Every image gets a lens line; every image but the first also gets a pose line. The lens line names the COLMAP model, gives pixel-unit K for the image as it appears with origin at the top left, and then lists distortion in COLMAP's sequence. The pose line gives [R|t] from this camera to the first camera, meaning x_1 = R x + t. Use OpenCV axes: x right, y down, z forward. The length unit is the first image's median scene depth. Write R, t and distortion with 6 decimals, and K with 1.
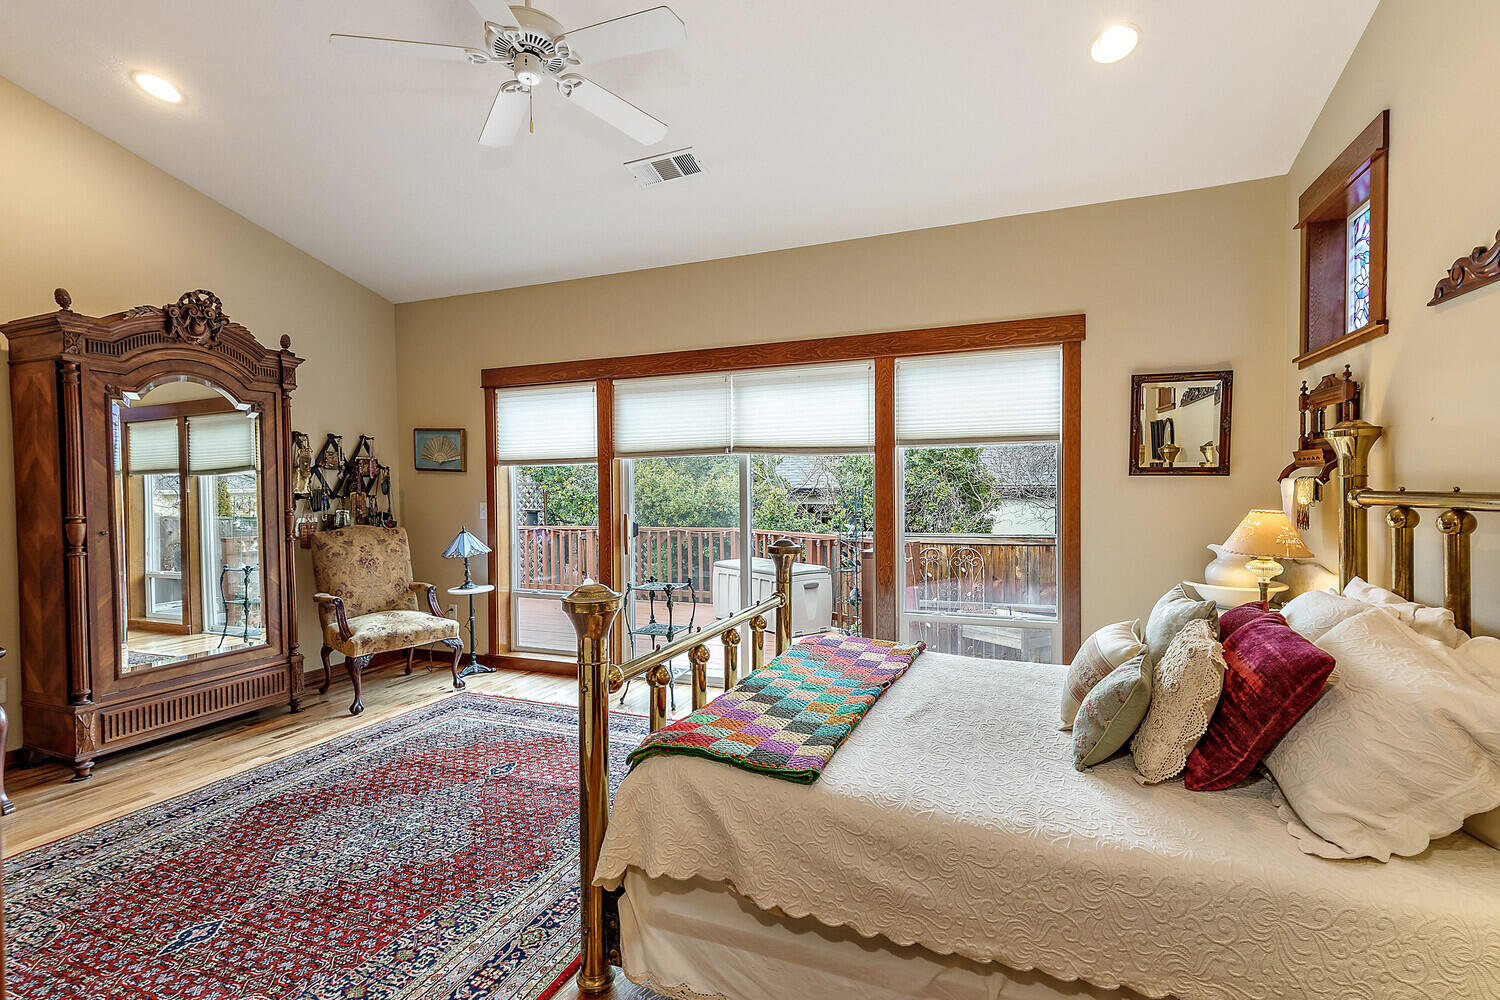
lens RADIAL K [[673.7, 0, 750.0], [0, 673.7, 500.0], [0, 0, 1]] dist [0.001543, -0.000097]
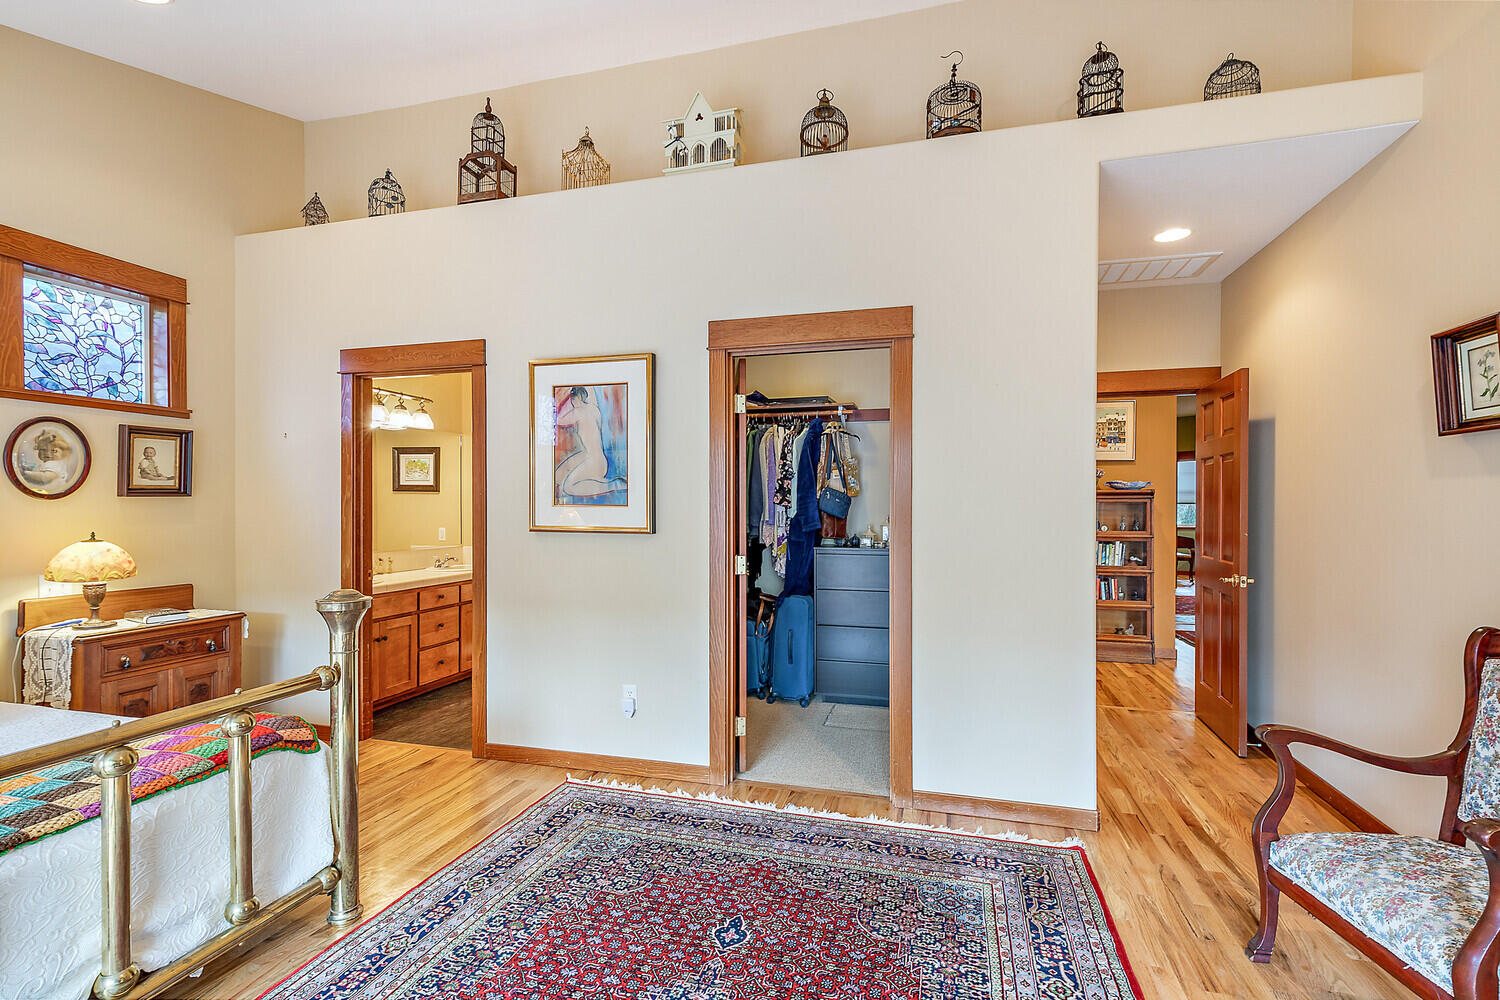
lens RADIAL K [[682.4, 0, 764.8], [0, 682.4, 497.2], [0, 0, 1]] dist [0.001238, -0.000151]
pose [[-0.993513, 0.012313, -0.113048, -0.437680], [0.011361, 0.999894, 0.009054, -0.024794], [0.113148, 0.007711, -0.993548, 1.184751]]
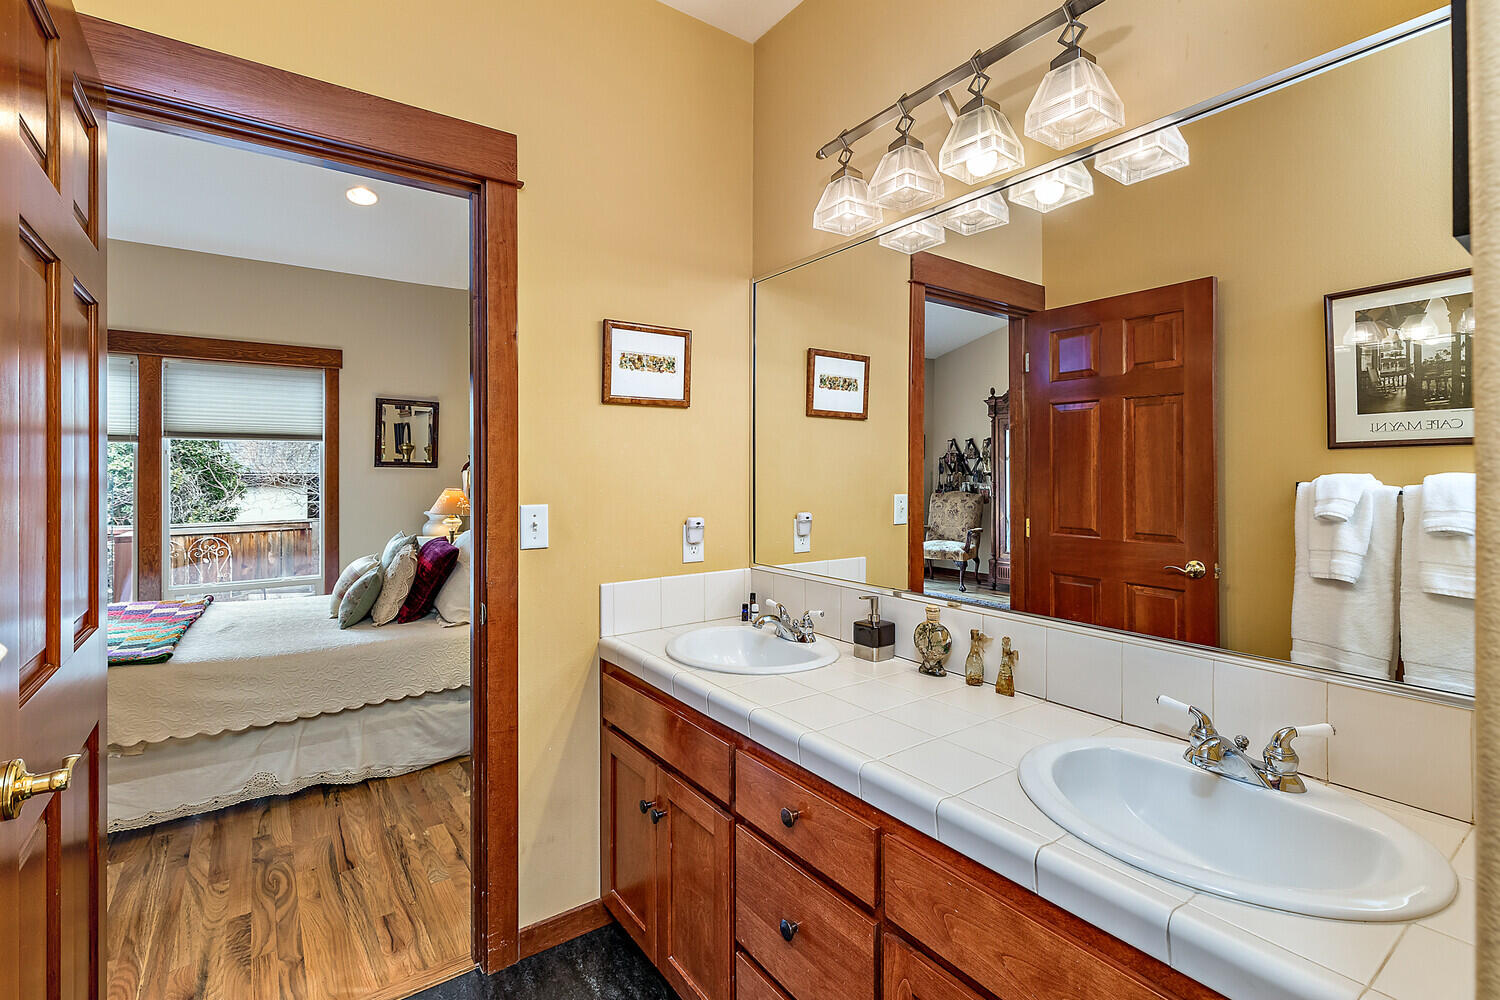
lens RADIAL K [[689.0, 0, 753.1], [0, 689.0, 472.4], [0, 0, 1]] dist [0.016167, -0.005779]
pose [[0.537134, 0.007513, 0.843464, -0.249340], [0.012068, 0.999790, -0.016591, 0.009815], [-0.843411, 0.019090, 0.536930, -0.474767]]
